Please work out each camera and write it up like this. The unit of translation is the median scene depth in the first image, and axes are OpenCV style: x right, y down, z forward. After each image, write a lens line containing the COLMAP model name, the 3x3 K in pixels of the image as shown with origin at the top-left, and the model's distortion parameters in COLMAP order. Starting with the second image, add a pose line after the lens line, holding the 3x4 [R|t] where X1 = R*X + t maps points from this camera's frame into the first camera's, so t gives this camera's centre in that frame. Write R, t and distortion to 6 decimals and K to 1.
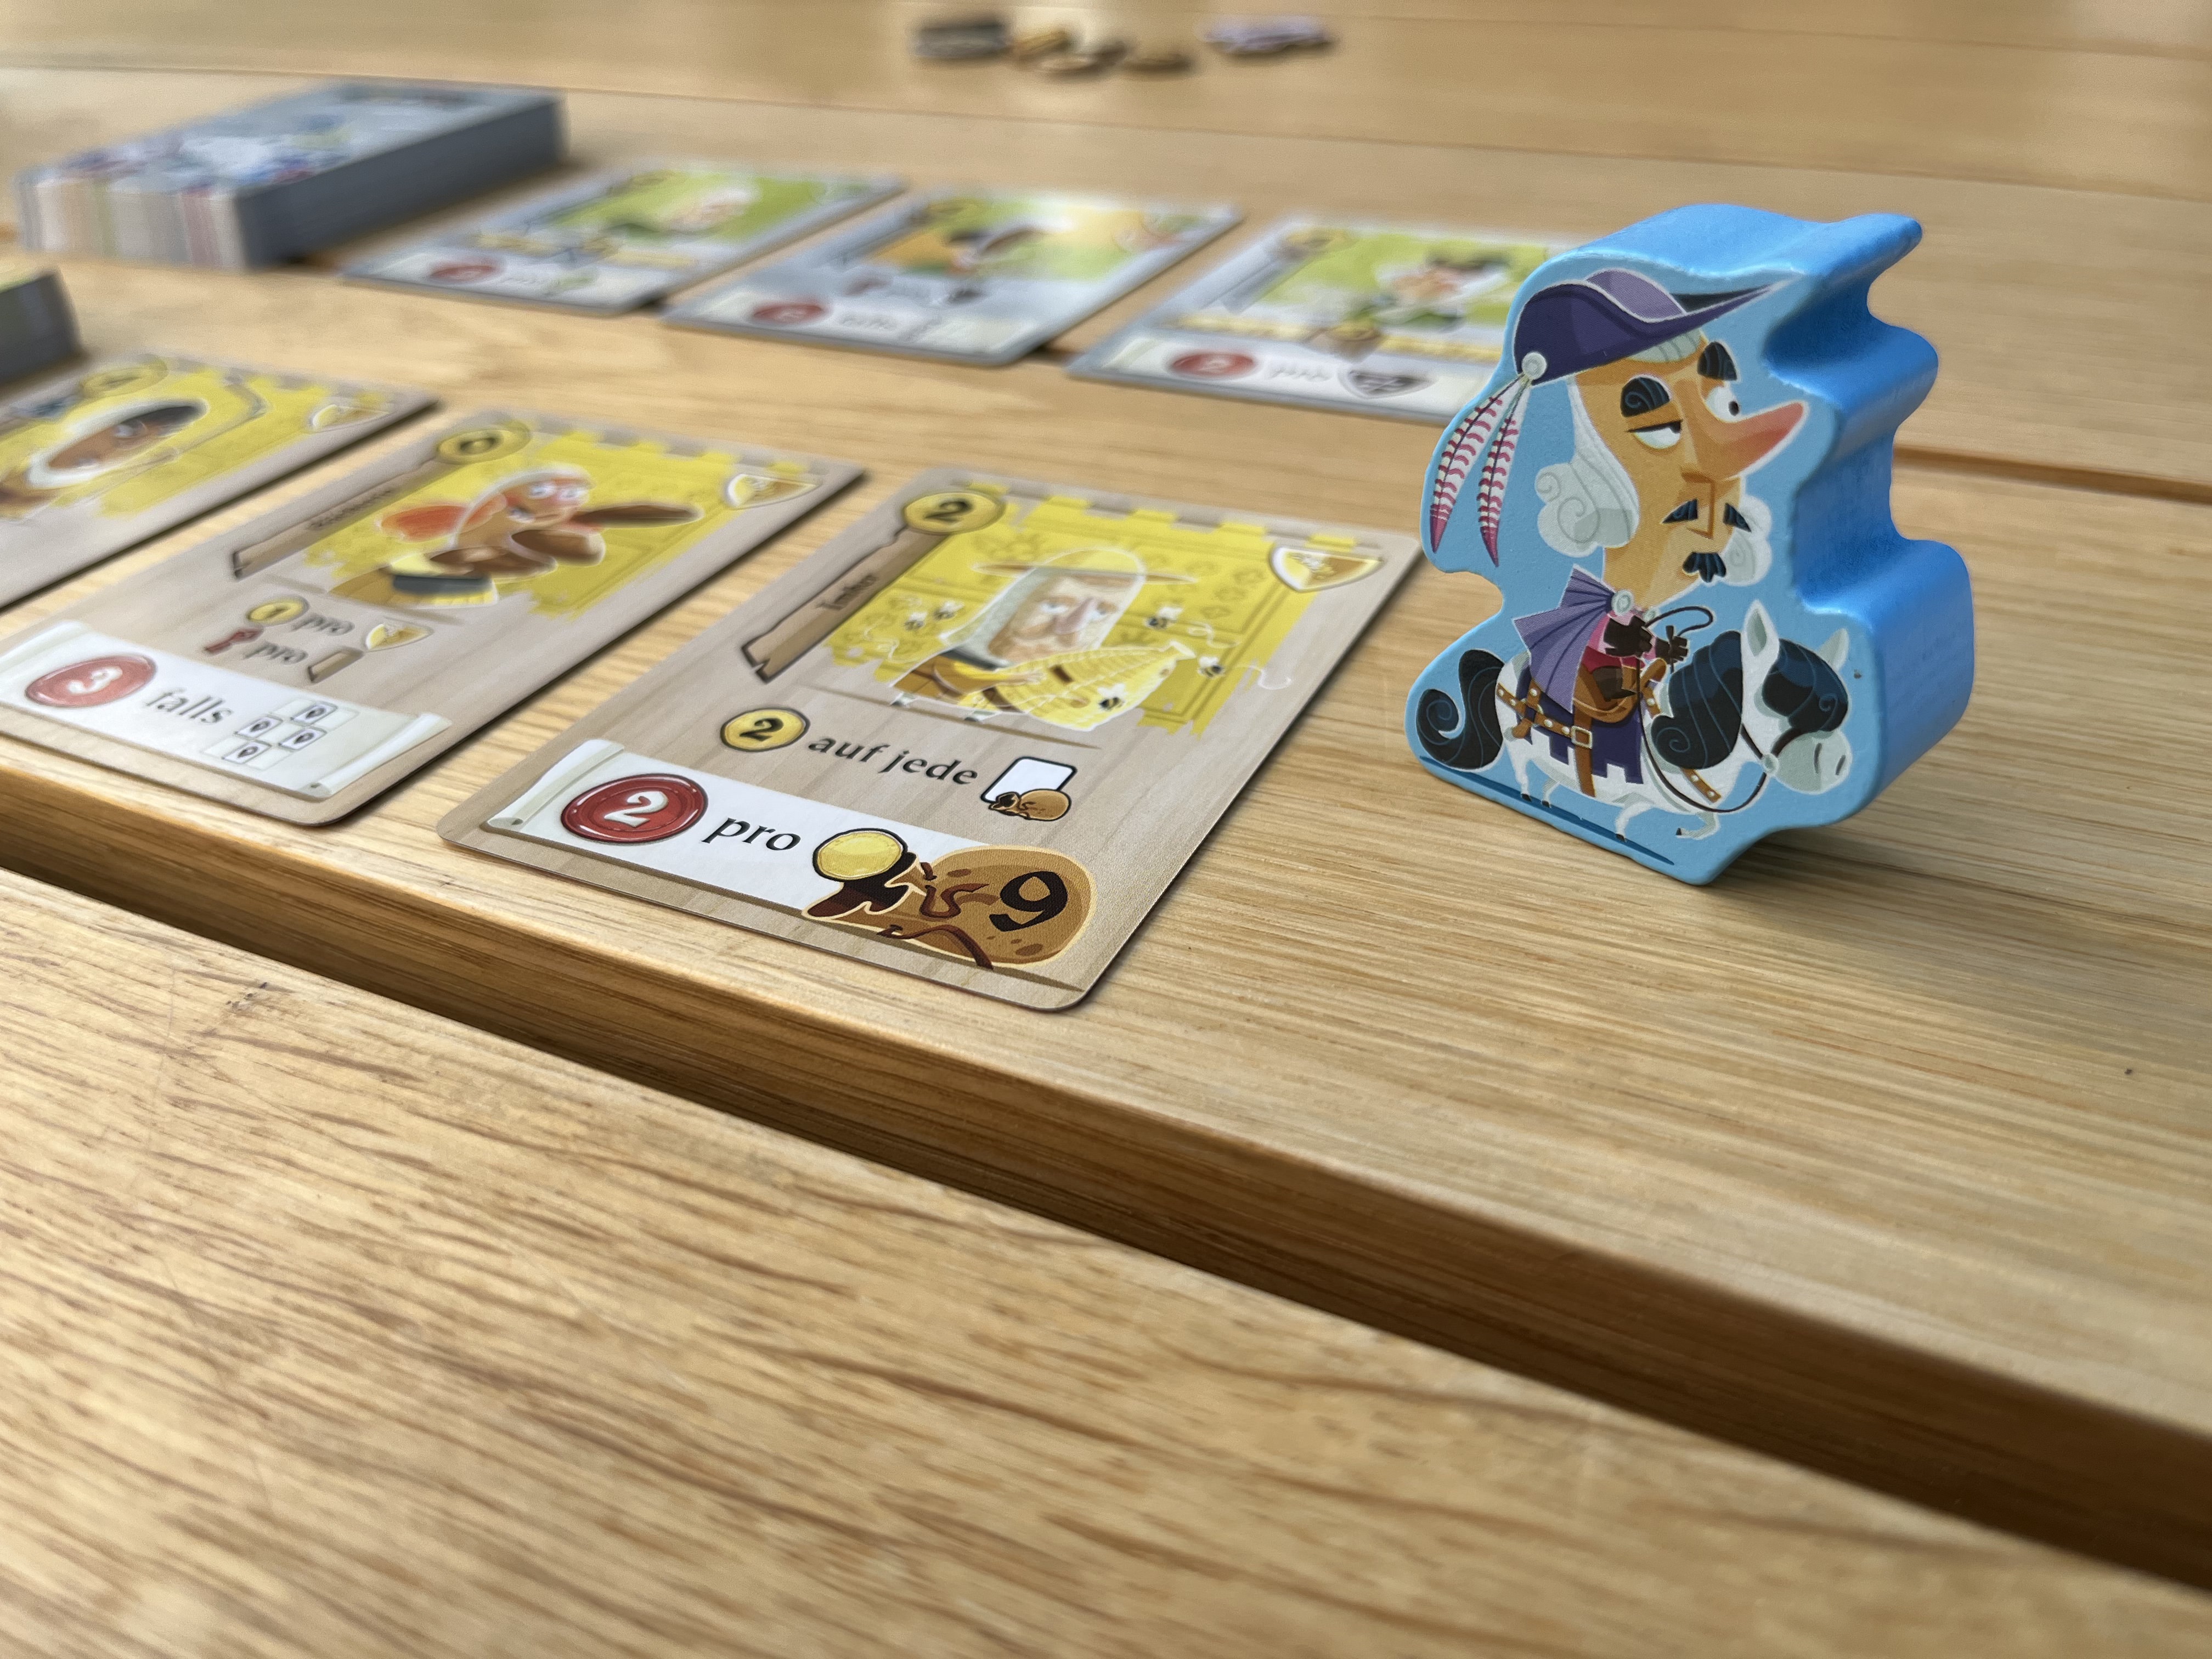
lens RADIAL K [[1796.9, 0, 1106.0], [0, 1796.9, 829.5], [0, 0, 1]] dist [0.023256, -0.084940]
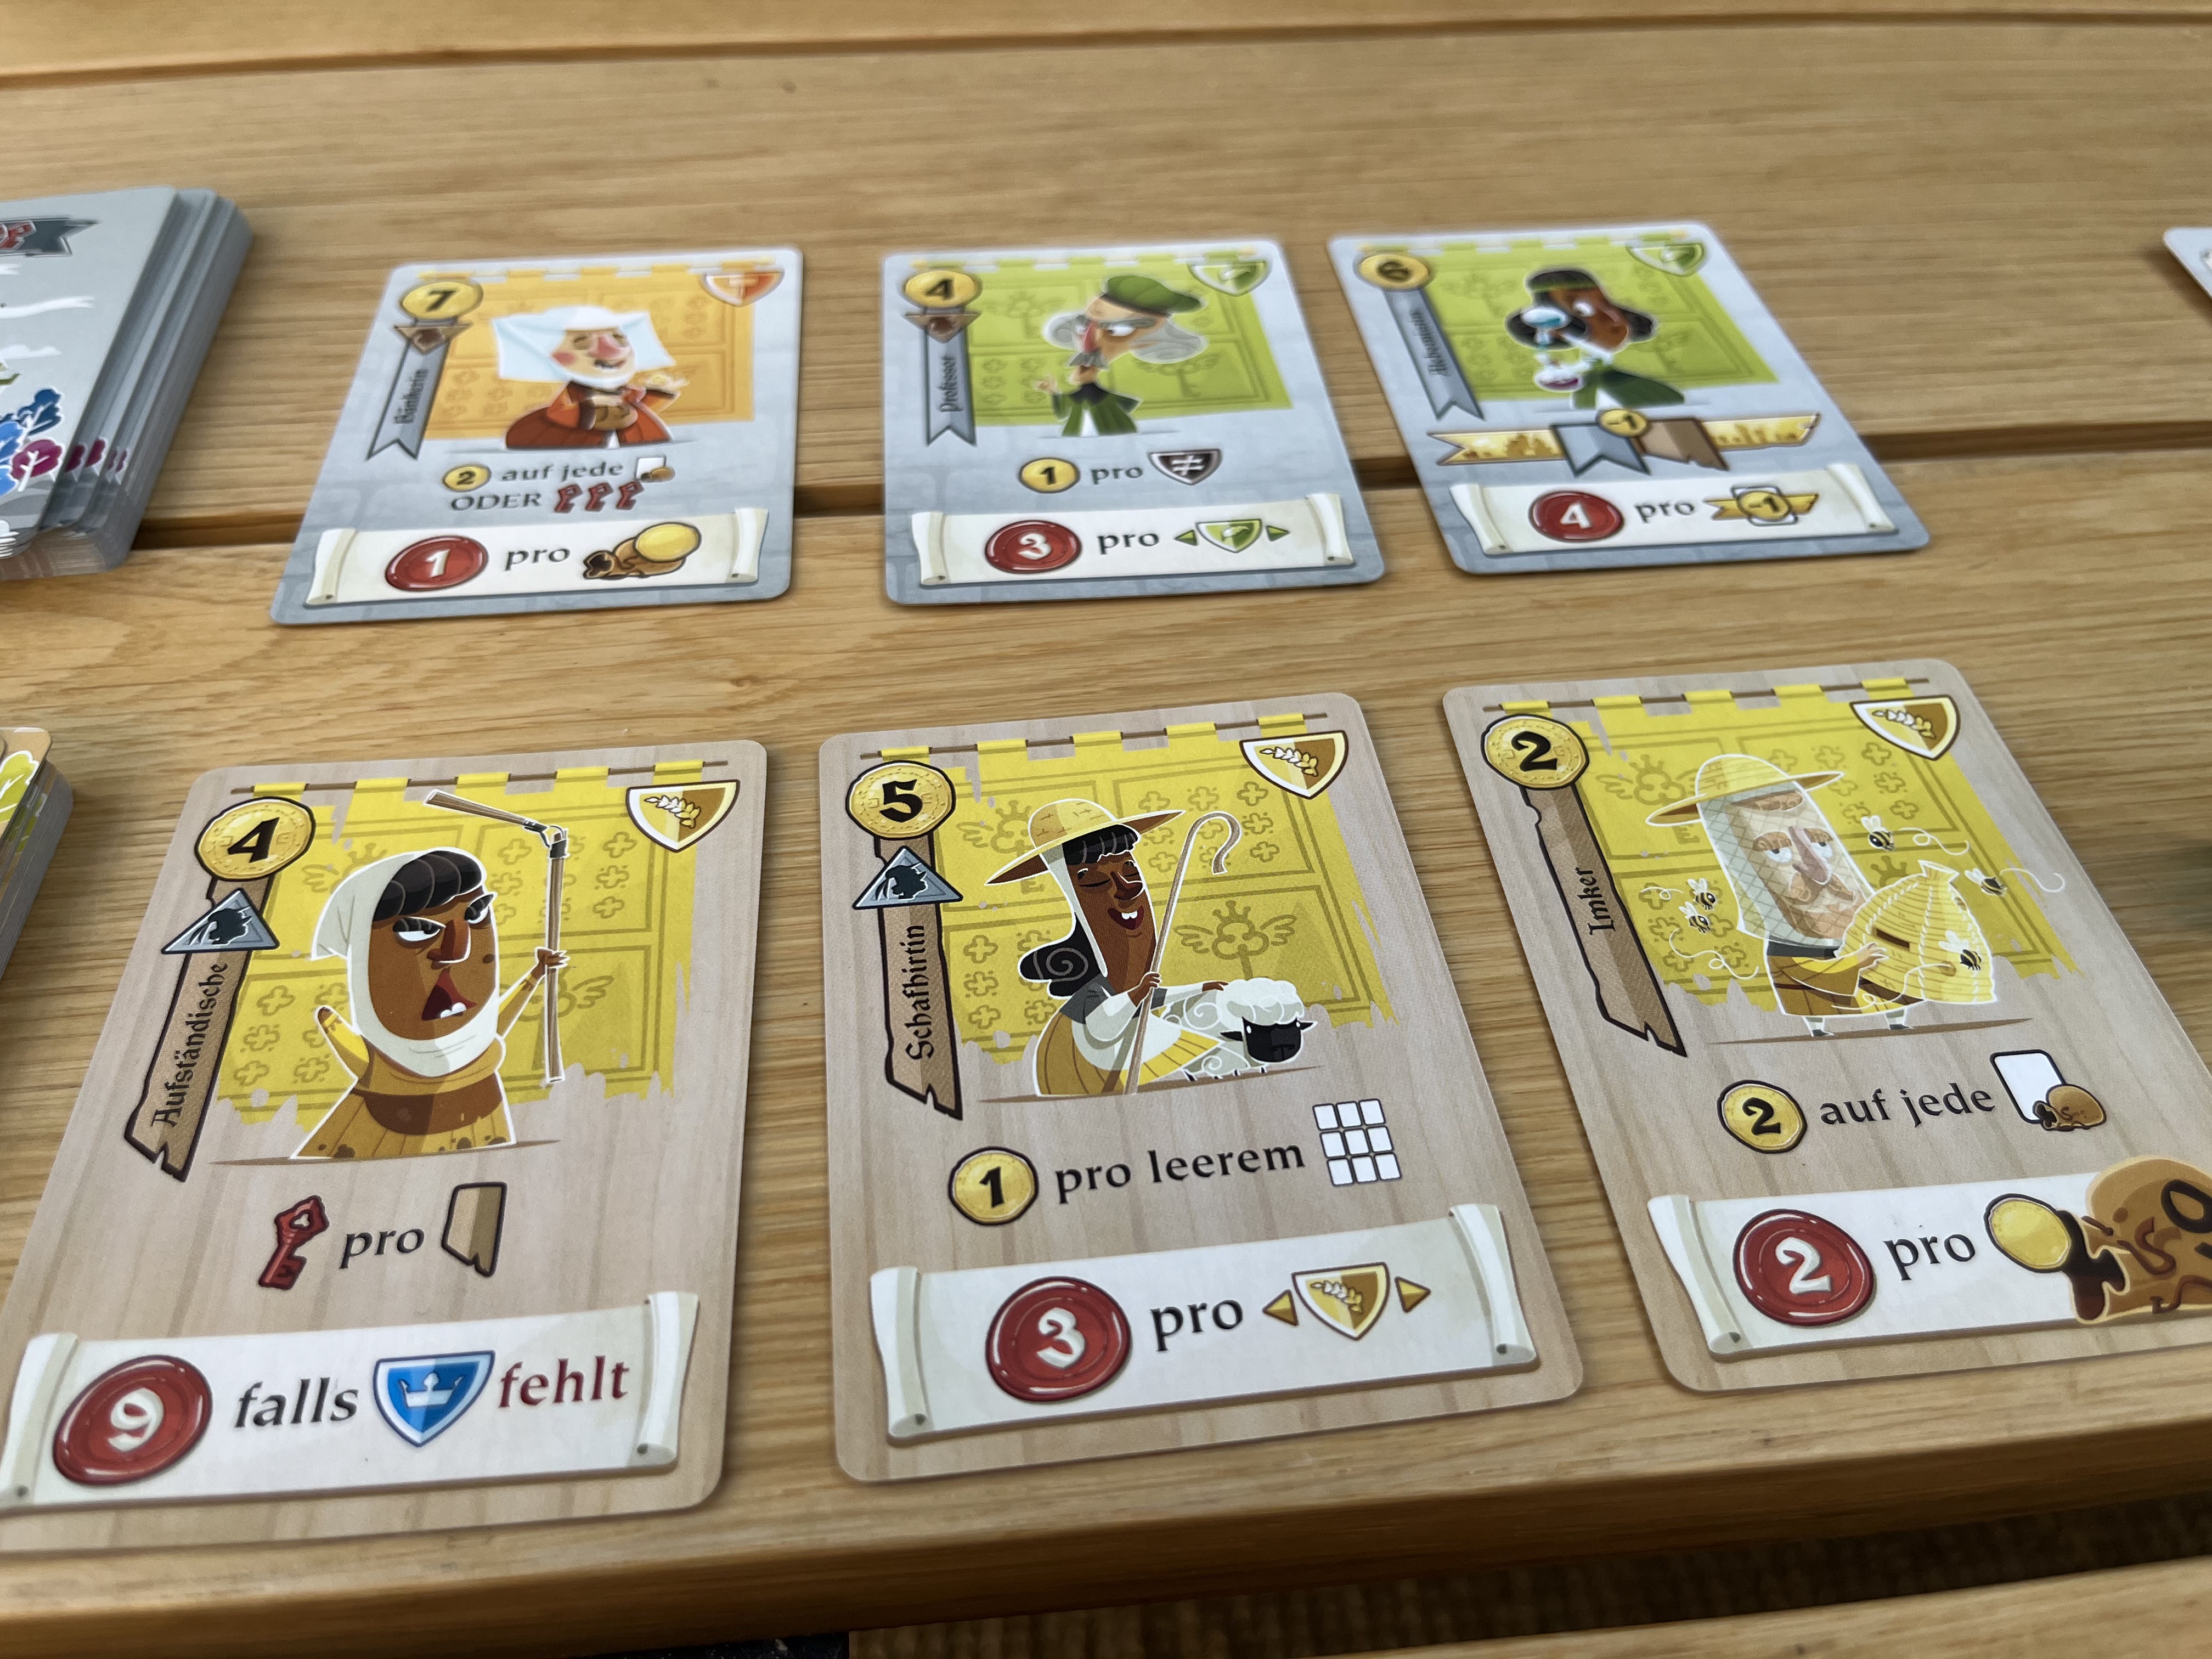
lens RADIAL K [[1798.5, 0, 1130.2], [0, 1798.5, 829.4], [0, 0, 1]] dist [-0.023005, -0.002503]
pose [[0.850428, -0.347734, 0.394783, -0.913241], [0.252150, 0.928014, 0.274244, -0.626041], [-0.461728, -0.133680, 0.876890, 0.328390]]
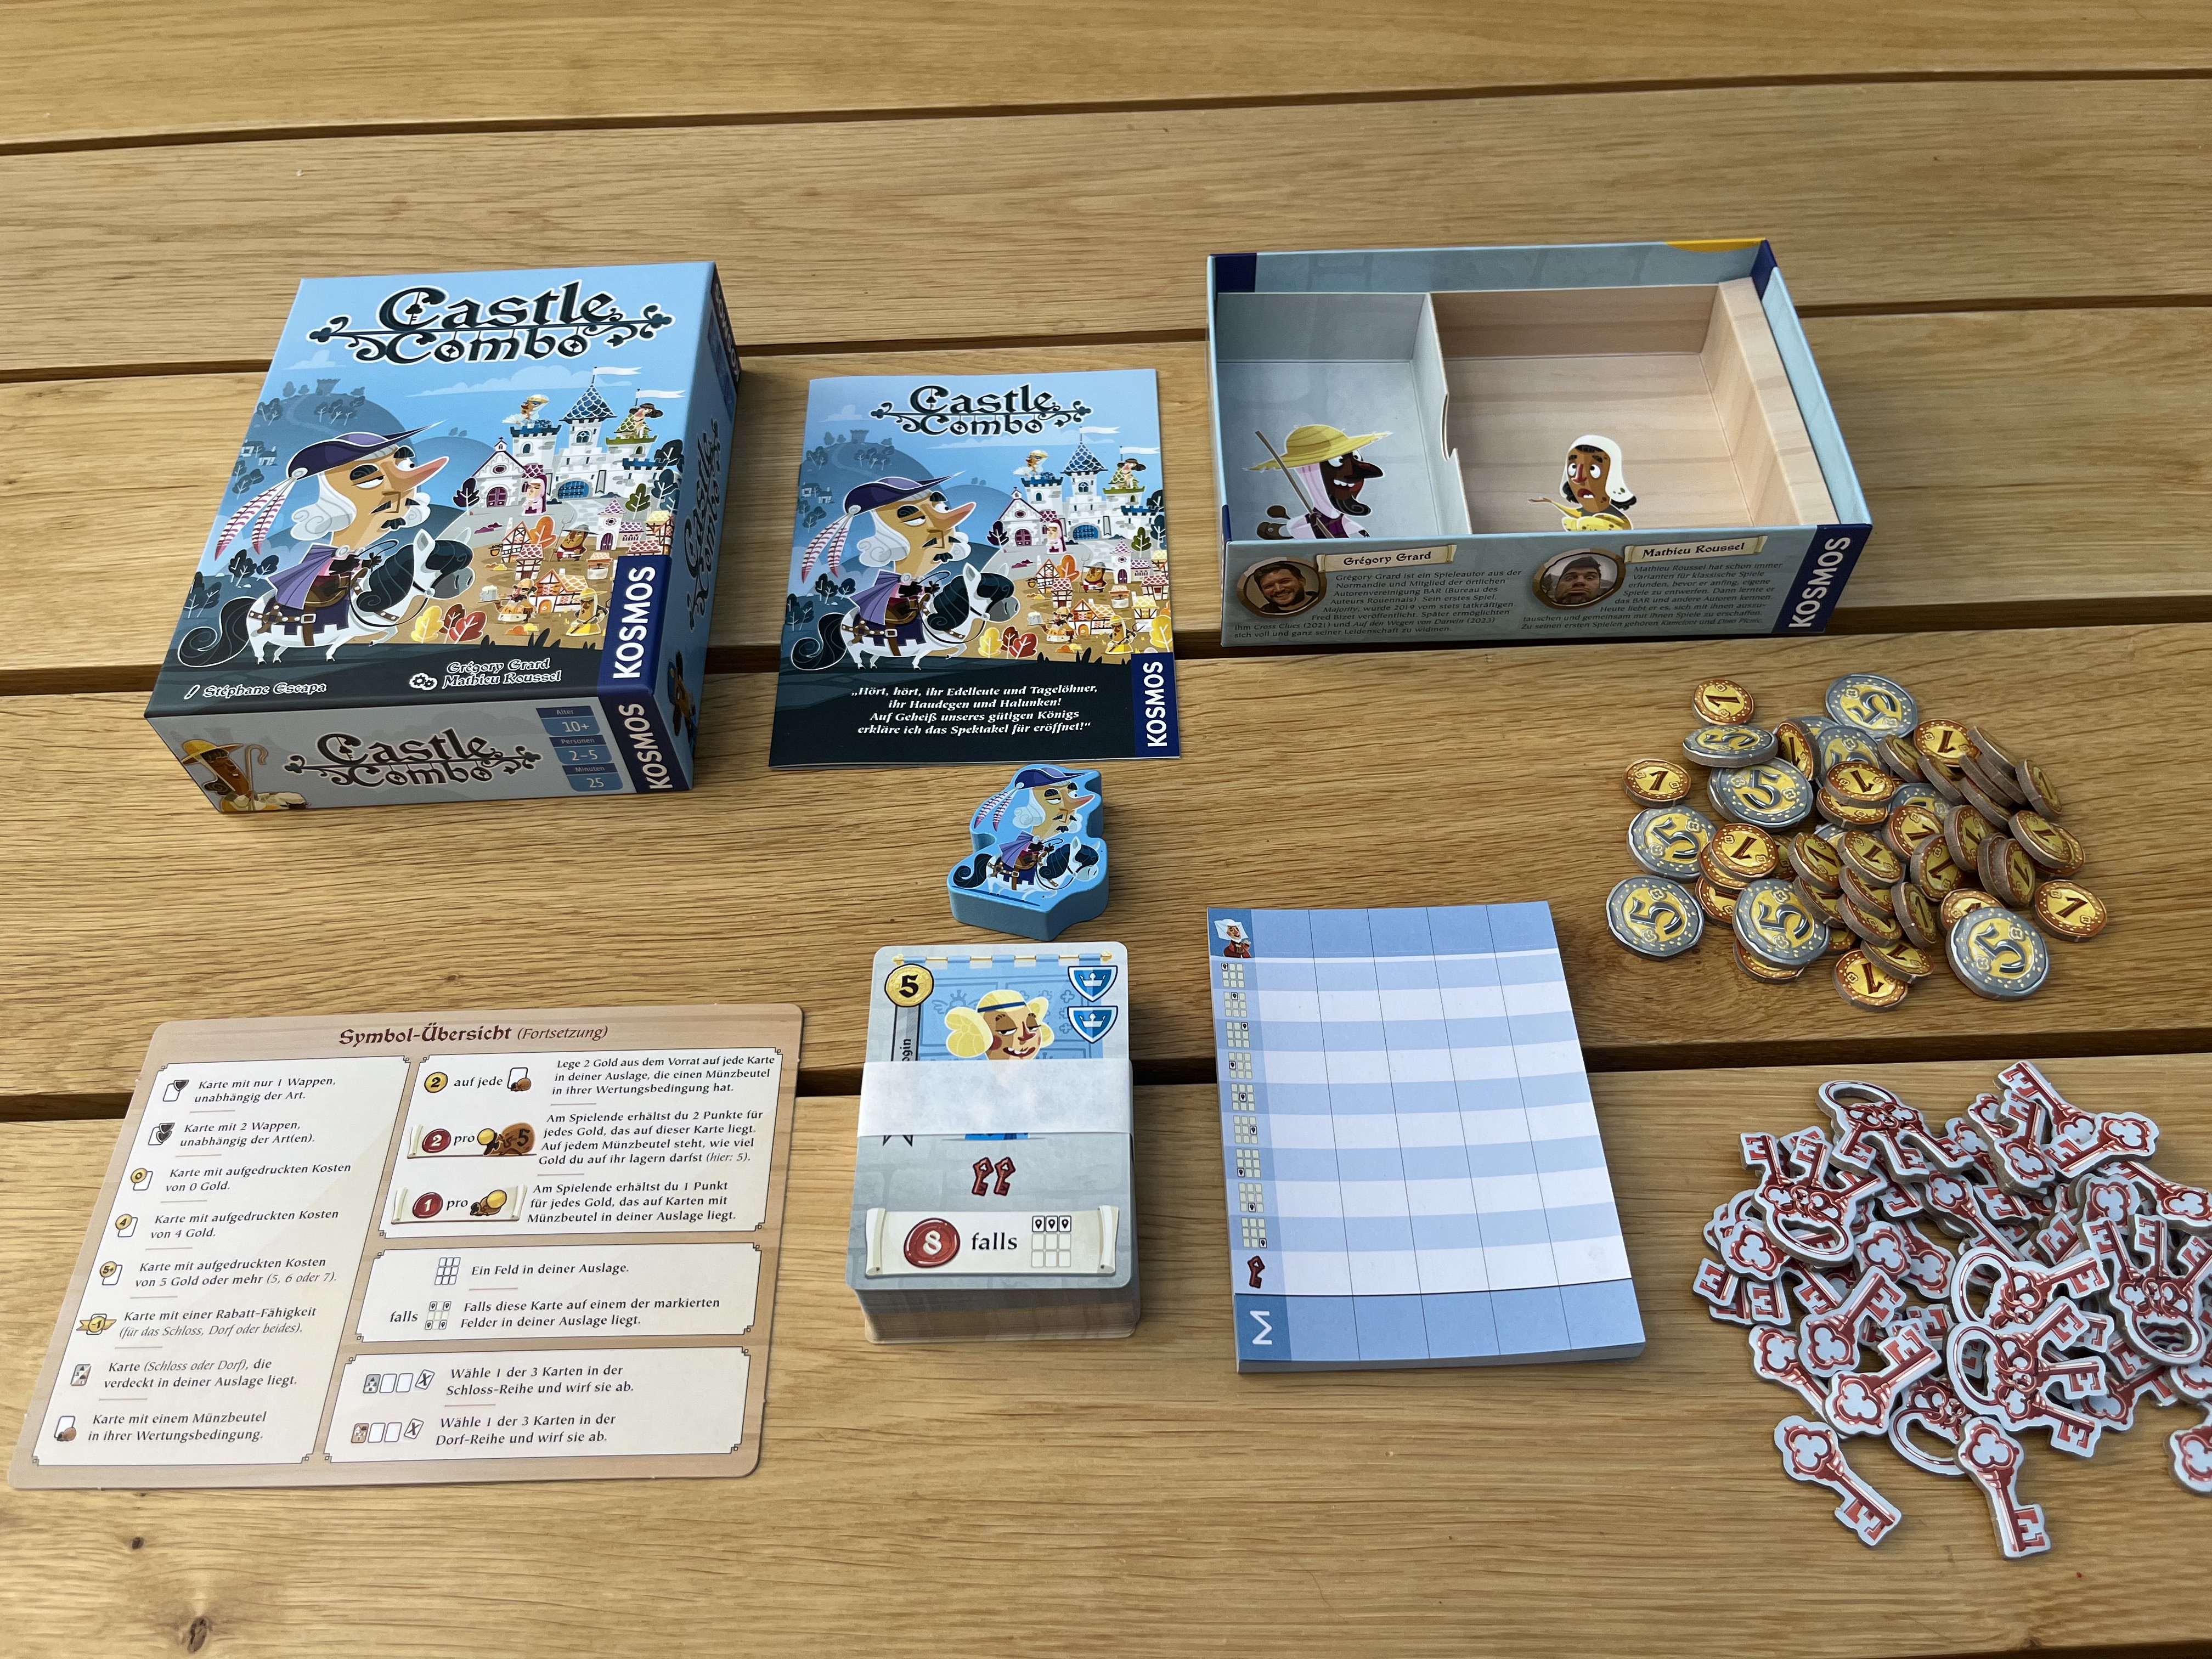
lens RADIAL K [[1704.2, 0, 1106.8], [0, 1704.2, 857.4], [0, 0, 1]] dist [0.046085, -0.095279]
pose [[0.891891, -0.365023, 0.267000, -2.112193], [0.247599, 0.888155, 0.387138, -1.041220], [-0.378452, -0.279176, 0.882516, -1.867484]]
